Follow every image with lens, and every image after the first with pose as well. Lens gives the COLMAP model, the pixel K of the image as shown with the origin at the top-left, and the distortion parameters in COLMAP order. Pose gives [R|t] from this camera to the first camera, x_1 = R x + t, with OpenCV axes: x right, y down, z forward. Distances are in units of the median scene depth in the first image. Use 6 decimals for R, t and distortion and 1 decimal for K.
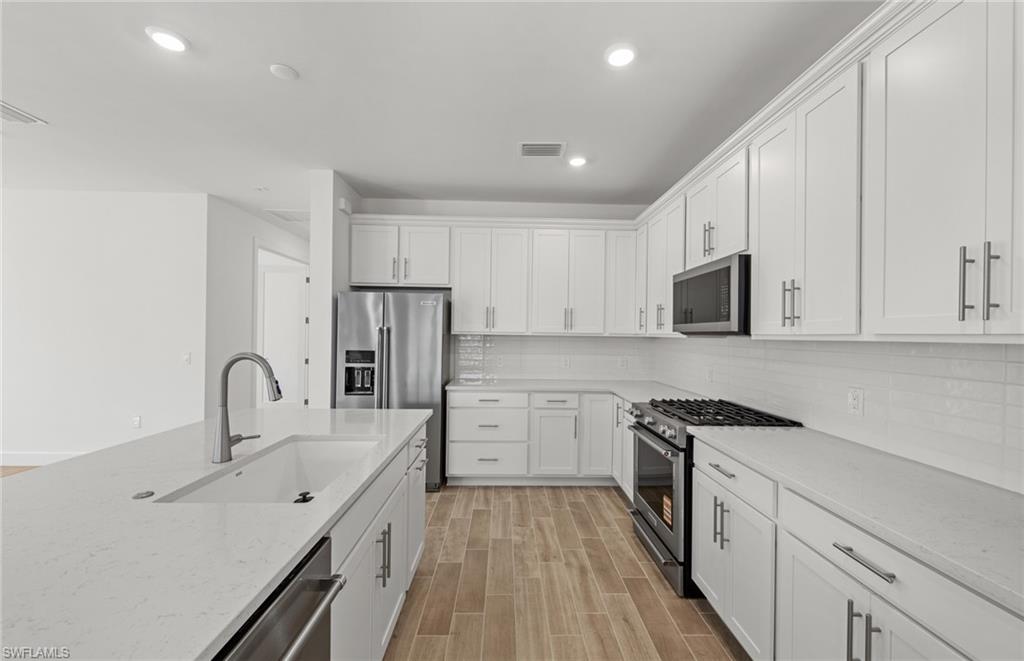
lens RADIAL K [[403.8, 0, 517.4], [0, 403.8, 333.1], [0, 0, 1]] dist [0.000652, -0.000232]
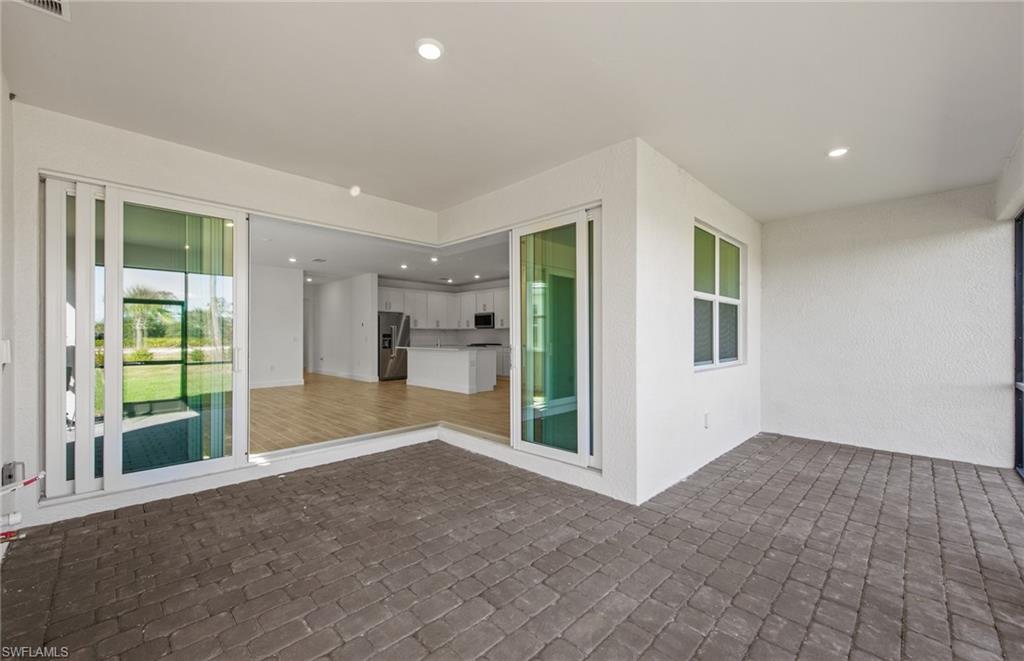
lens RADIAL K [[403.8, 0, 509.1], [0, 403.8, 331.6], [0, 0, 1]] dist [0.000652, -0.000232]
pose [[0.728706, -0.005365, 0.684805, -1.811393], [0.008066, 0.999967, -0.000749, 0.035998], [-0.684779, 0.006070, 0.728726, -1.865569]]
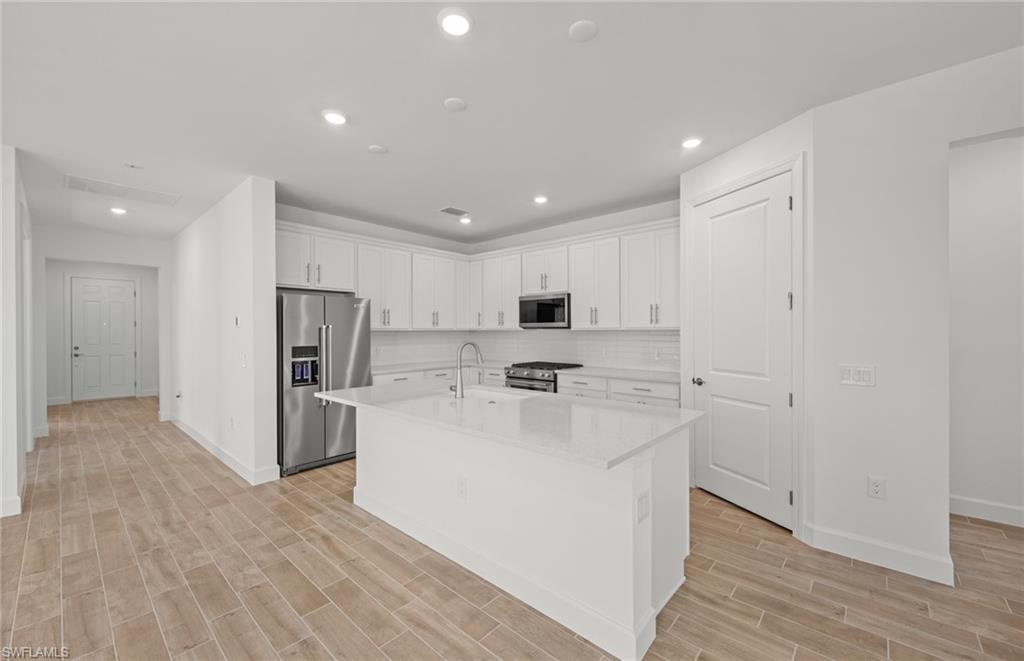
lens RADIAL K [[403.8, 0, 514.8], [0, 403.8, 330.6], [0, 0, 1]] dist [0.000652, -0.000232]
pose [[0.680229, -0.016747, 0.732808, -0.822359], [0.010973, 0.999860, 0.012665, -0.009282], [-0.732917, -0.000574, 0.680318, -0.207493]]
